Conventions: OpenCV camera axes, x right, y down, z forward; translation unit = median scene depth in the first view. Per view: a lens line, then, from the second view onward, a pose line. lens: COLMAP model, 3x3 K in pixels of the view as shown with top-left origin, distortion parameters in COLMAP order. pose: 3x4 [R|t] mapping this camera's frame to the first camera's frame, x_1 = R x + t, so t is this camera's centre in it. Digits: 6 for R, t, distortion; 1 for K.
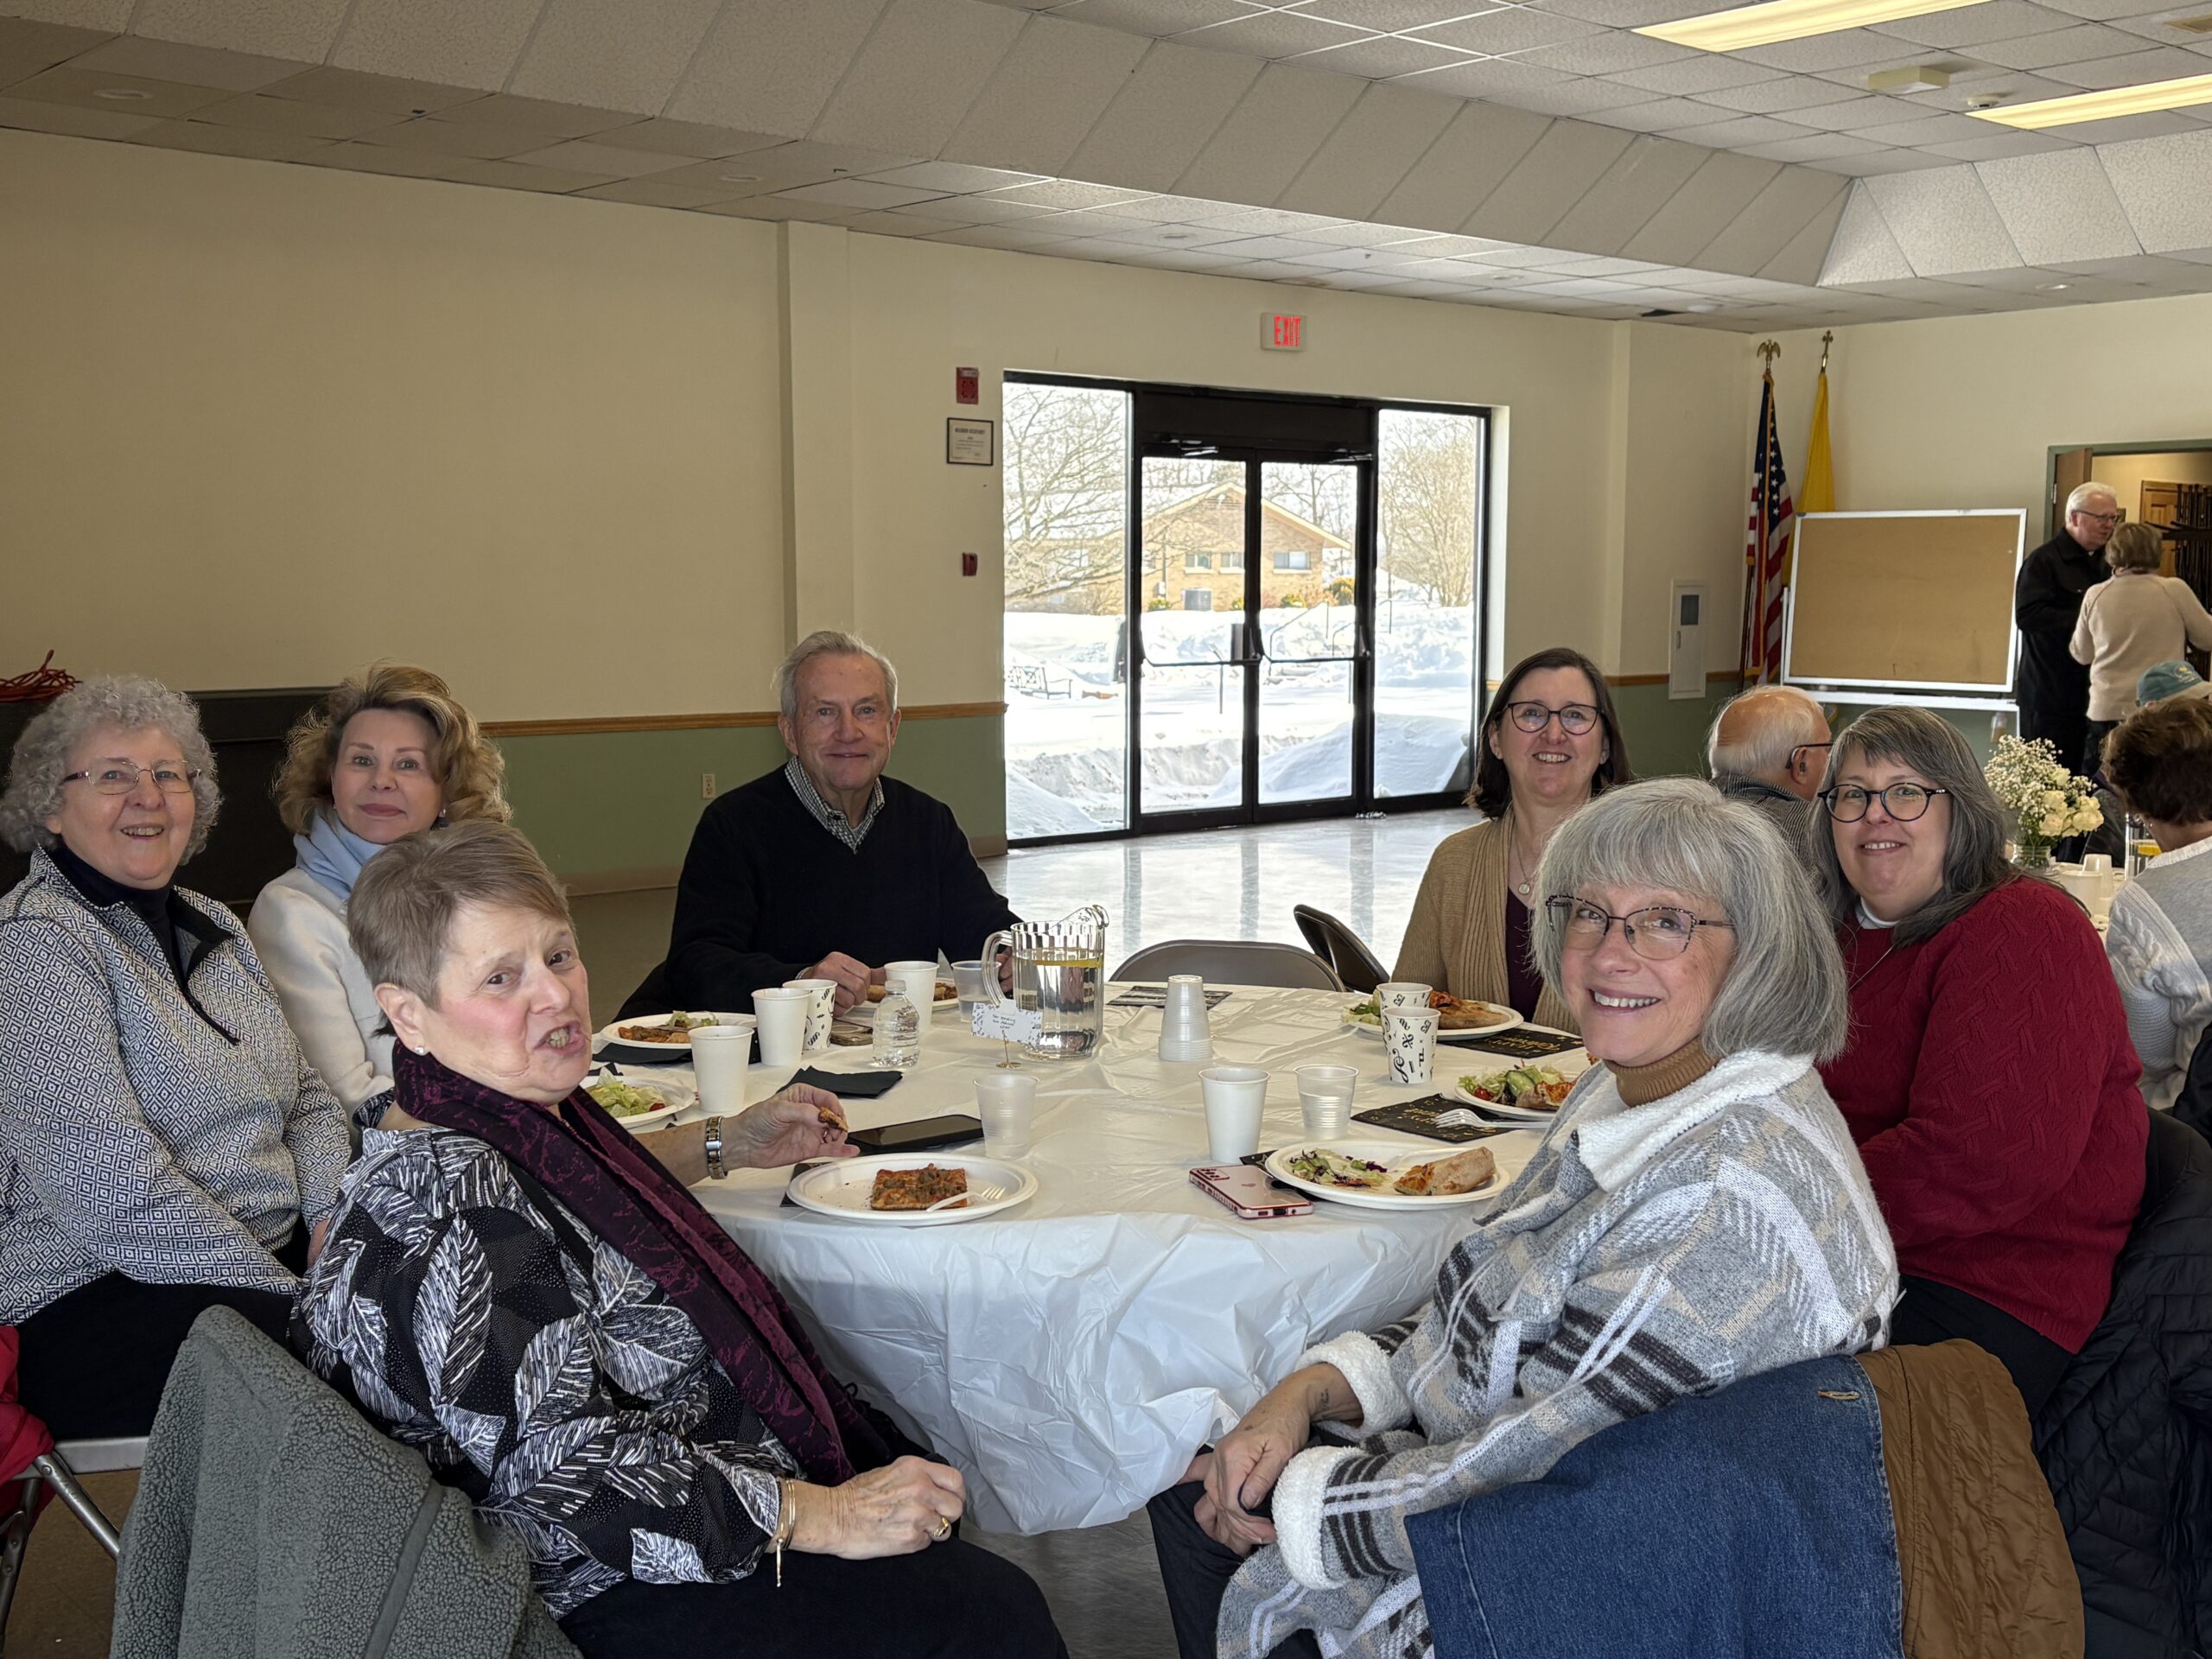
lens RADIAL K [[2355.9, 0, 1106.0], [0, 2355.9, 829.5], [0, 0, 1]] dist [0.006752, -0.006498]
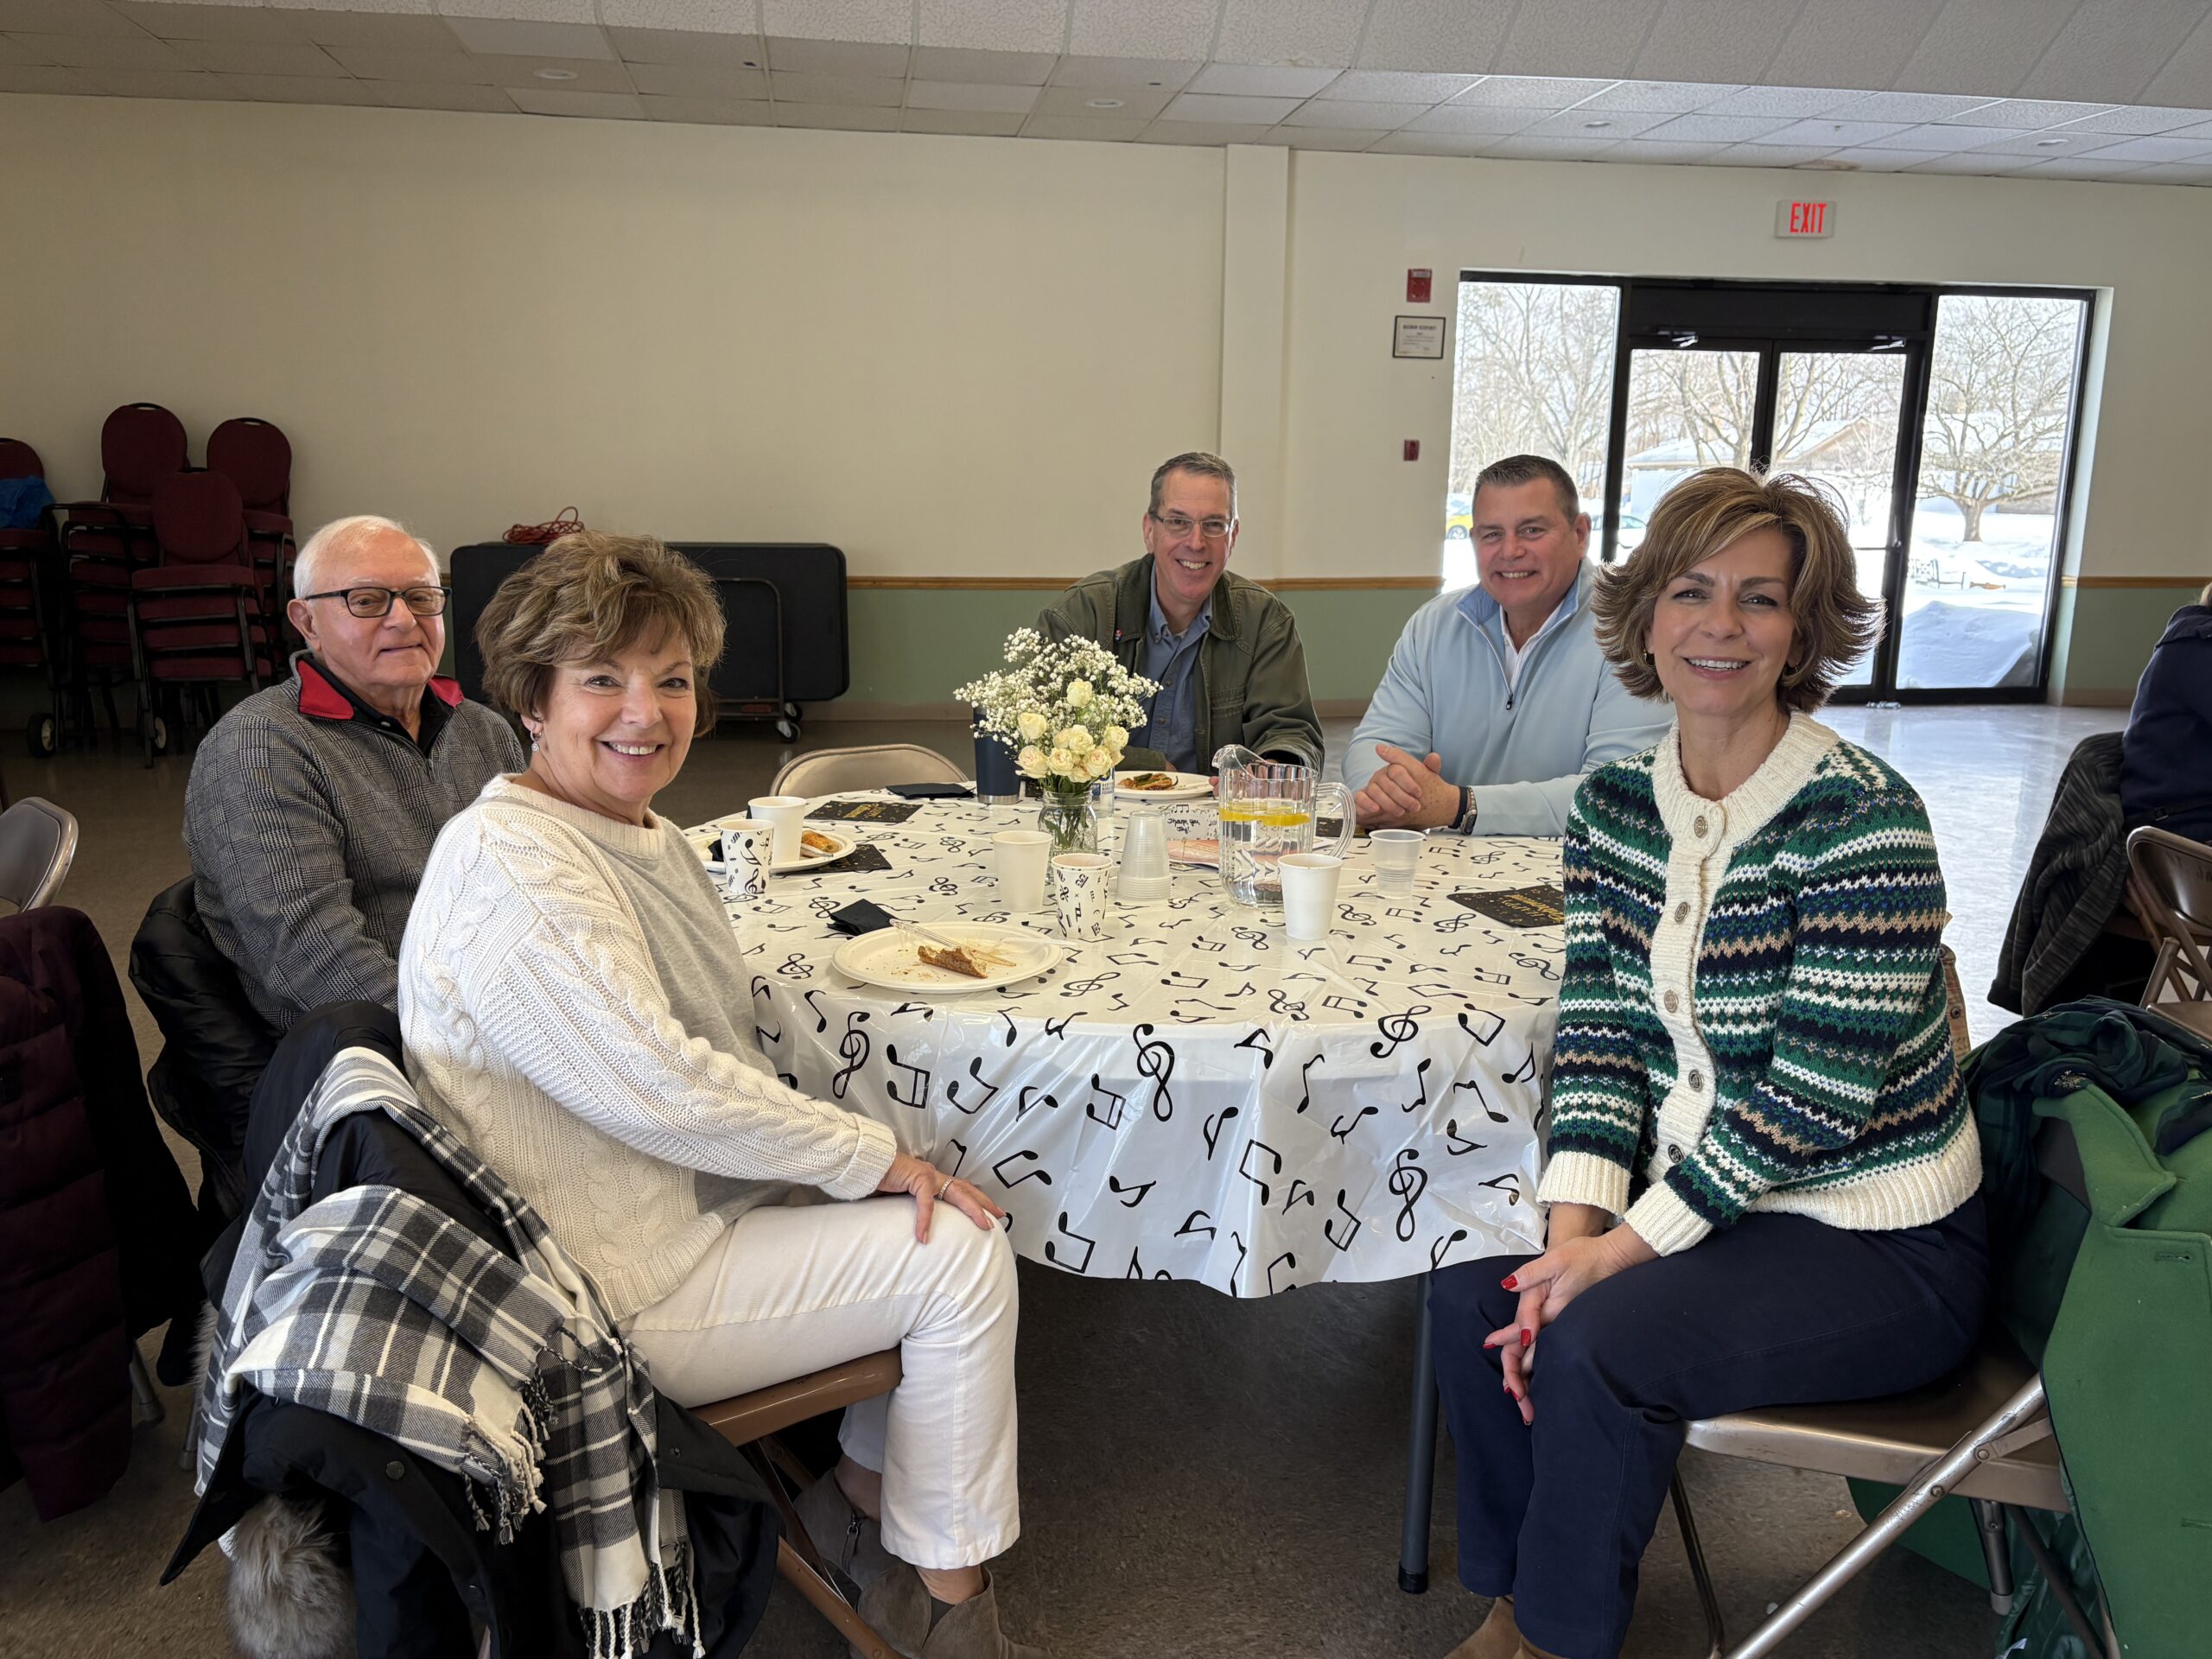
lens RADIAL K [[1714.7, 0, 1106.0], [0, 1714.7, 829.5], [0, 0, 1]] dist [0.002443, 0.000324]
pose [[0.843585, 0.122174, -0.522913, 0.240248], [-0.068387, 0.990288, 0.121047, -0.021023], [0.532623, -0.066353, 0.843748, 0.205115]]
